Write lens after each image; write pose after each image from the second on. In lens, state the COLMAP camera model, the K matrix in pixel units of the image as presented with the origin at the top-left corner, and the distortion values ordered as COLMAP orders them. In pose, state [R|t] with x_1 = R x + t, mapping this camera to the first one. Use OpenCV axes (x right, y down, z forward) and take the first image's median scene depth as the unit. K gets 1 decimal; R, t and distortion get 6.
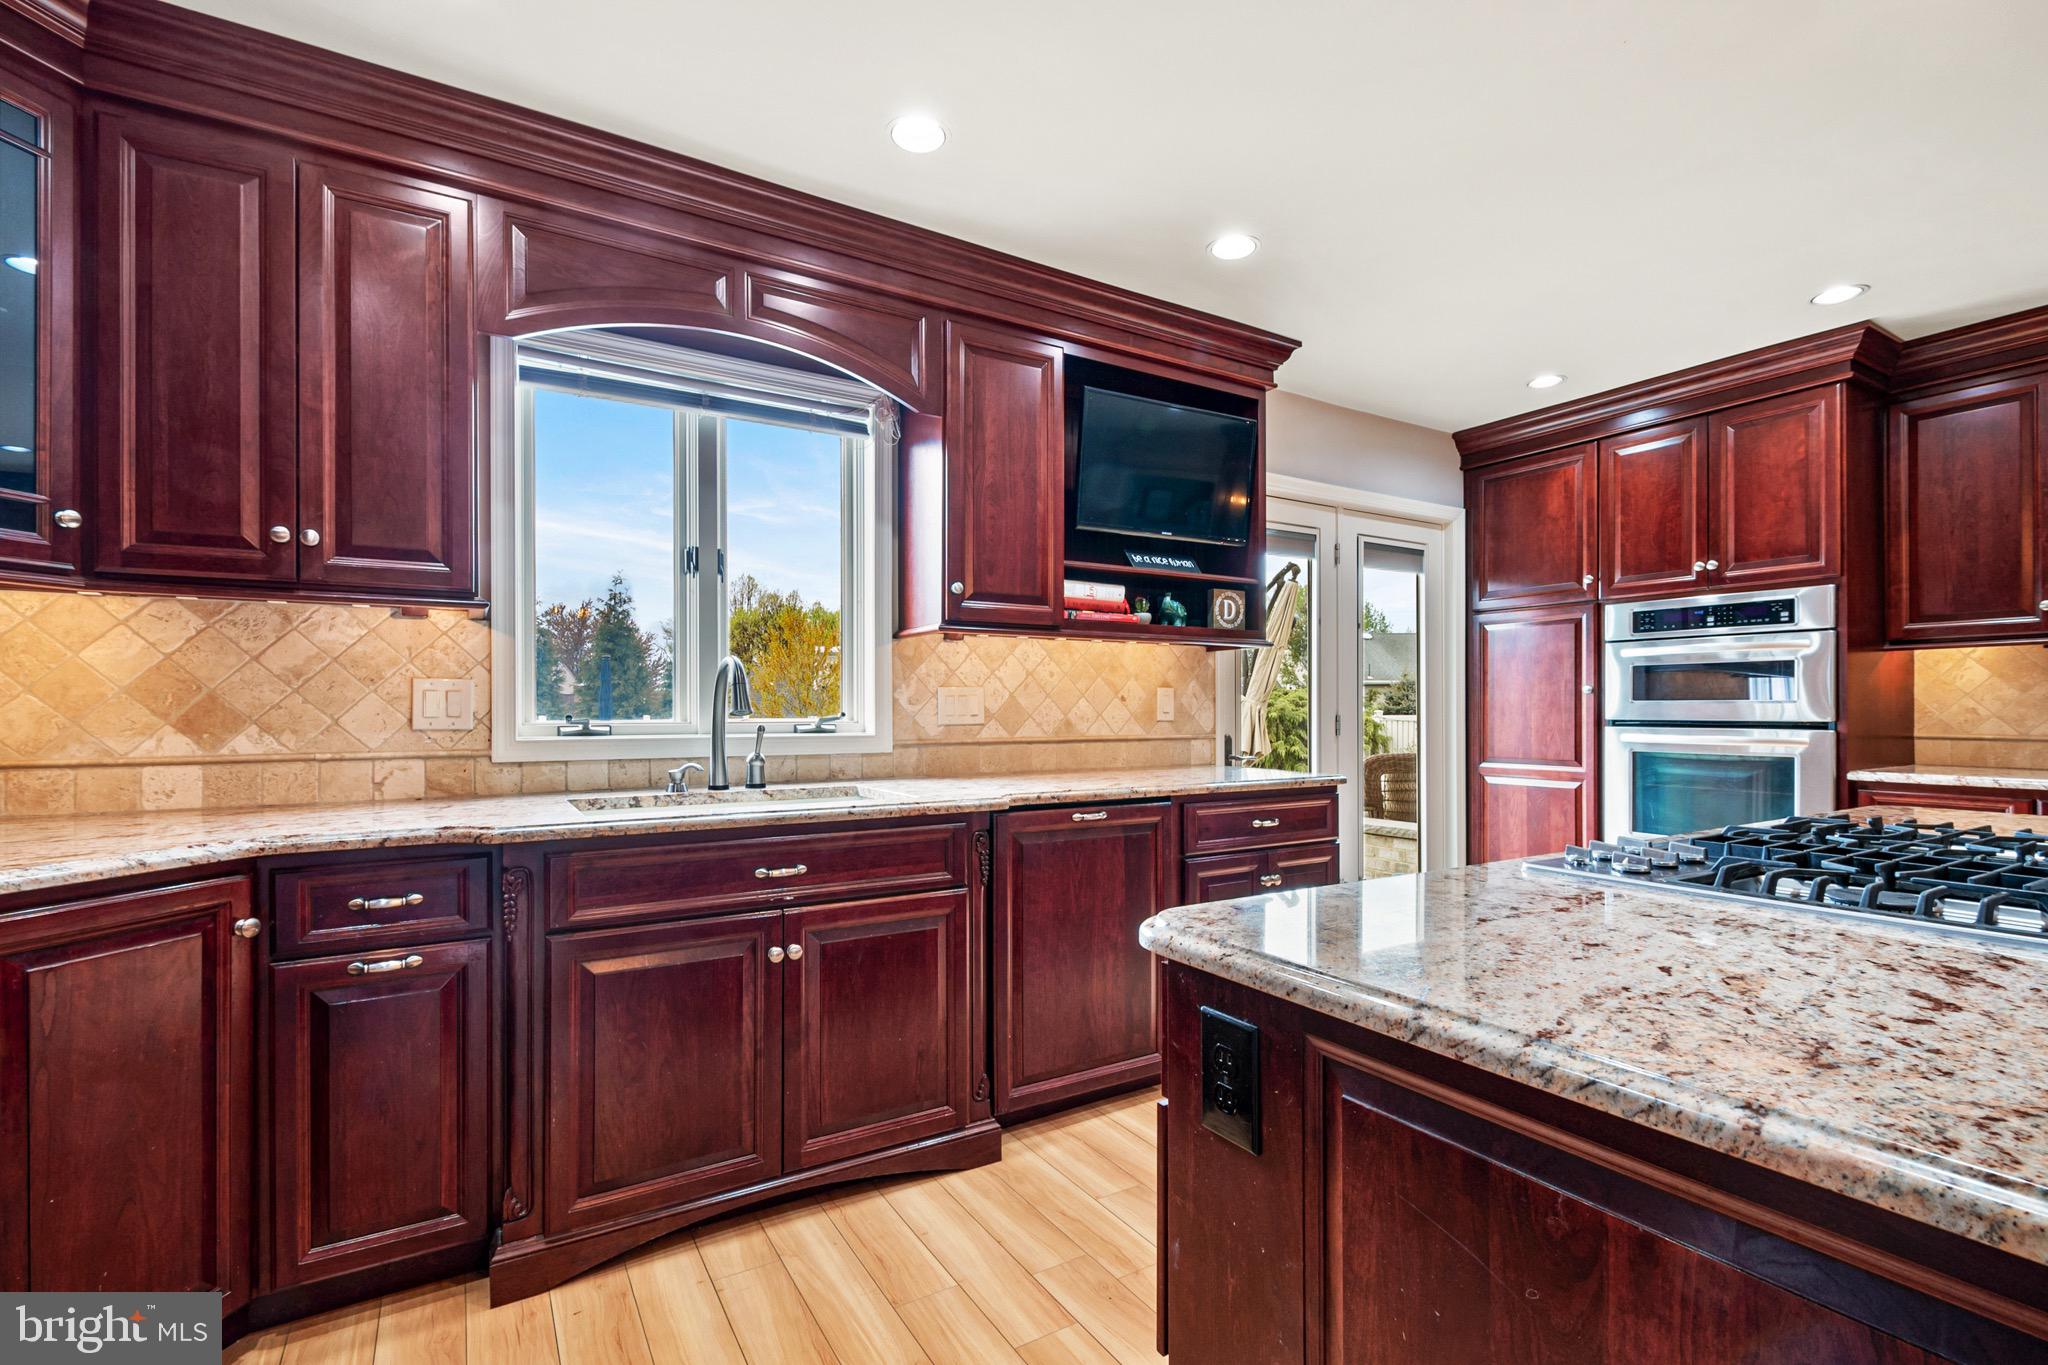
lens RADIAL K [[927.6, 0, 1019.9], [0, 927.6, 708.3], [0, 0, 1]] dist [0.030039, 0.000065]
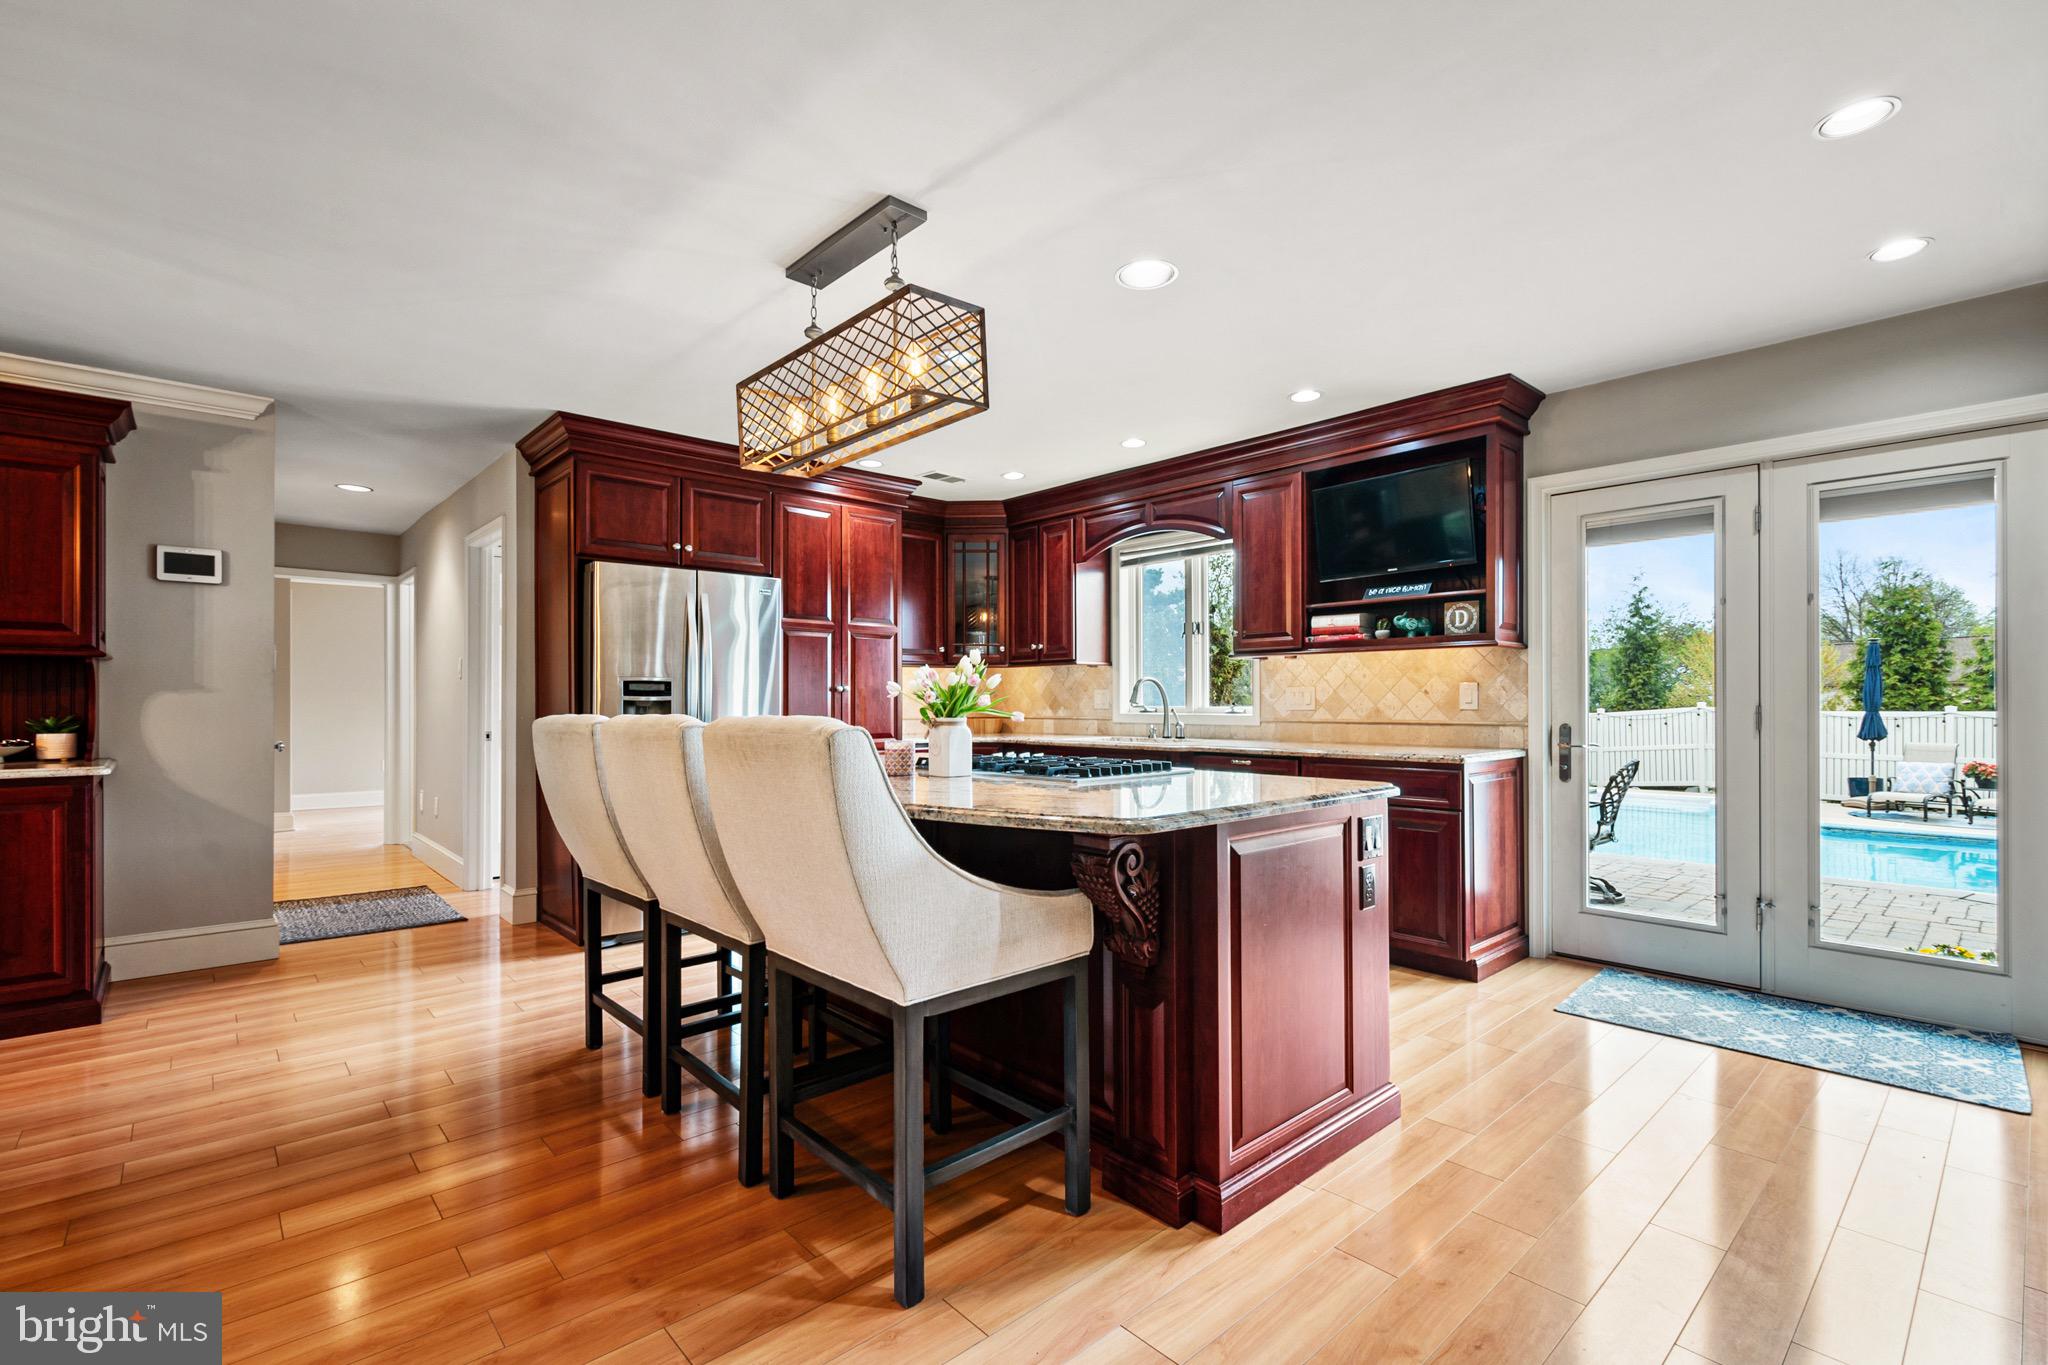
lens RADIAL K [[935.1, 0, 1029.2], [0, 935.1, 696.0], [0, 0, 1]] dist [0.003396, -0.000037]
pose [[0.193195, -0.006281, -0.981140, 1.208418], [0.003282, 0.999978, -0.005756, 0.000710], [0.981155, -0.002108, 0.193211, 0.191824]]
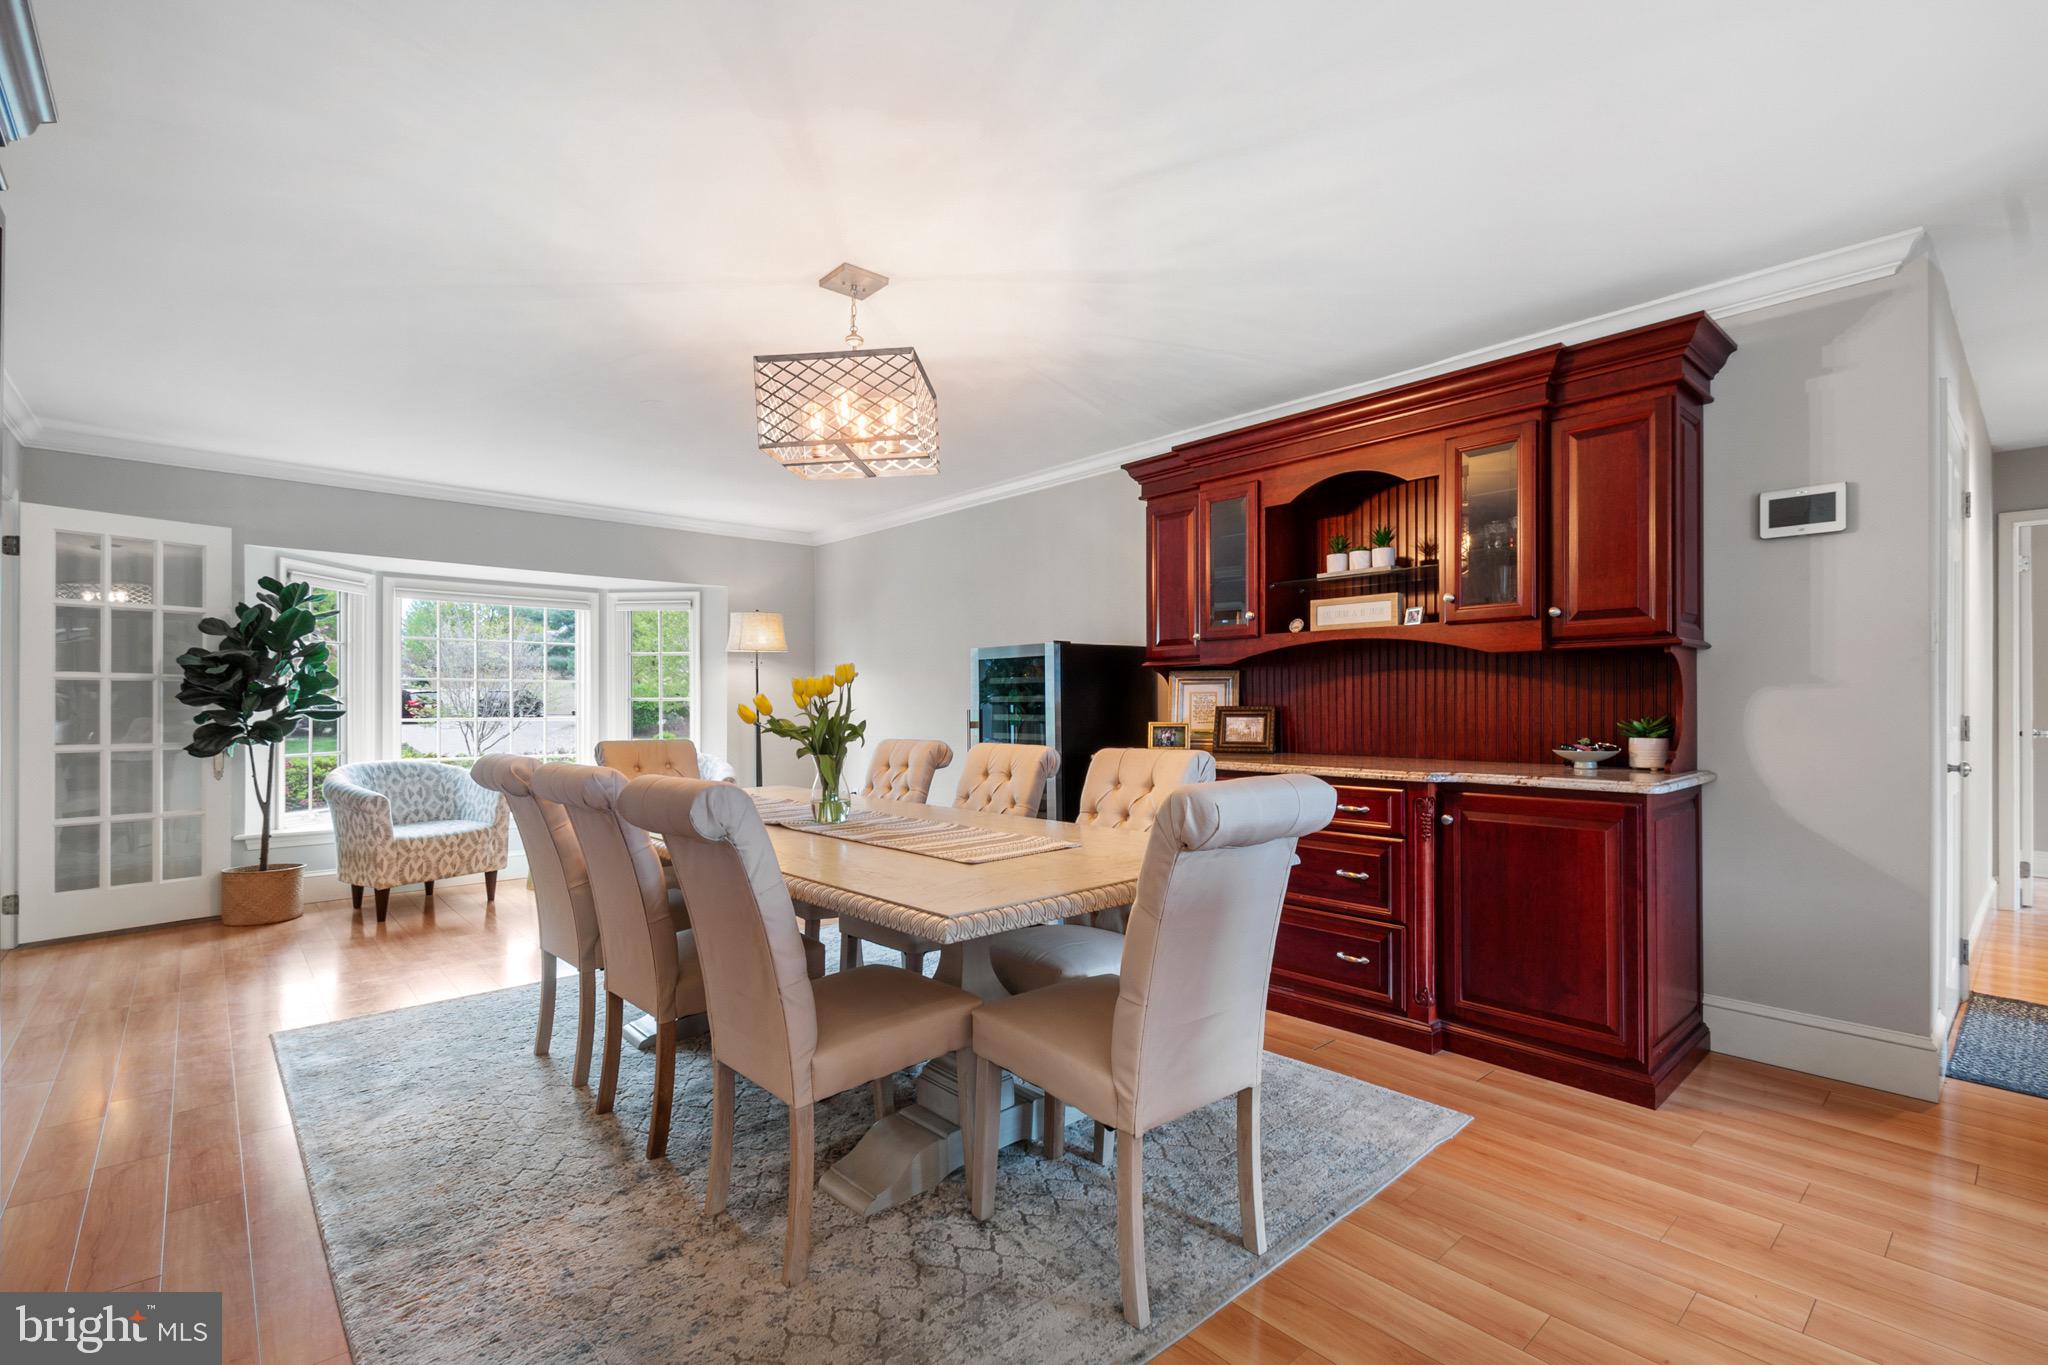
lens RADIAL K [[916.6, 0, 1028.2], [0, 916.6, 703.9], [0, 0, 1]] dist [0.002408, 0.000258]
pose [[-0.982165, 0.000859, -0.188017, 0.993039], [0.001034, 0.999999, -0.000836, 0.000631], [0.188016, -0.001016, -0.982165, 0.141426]]
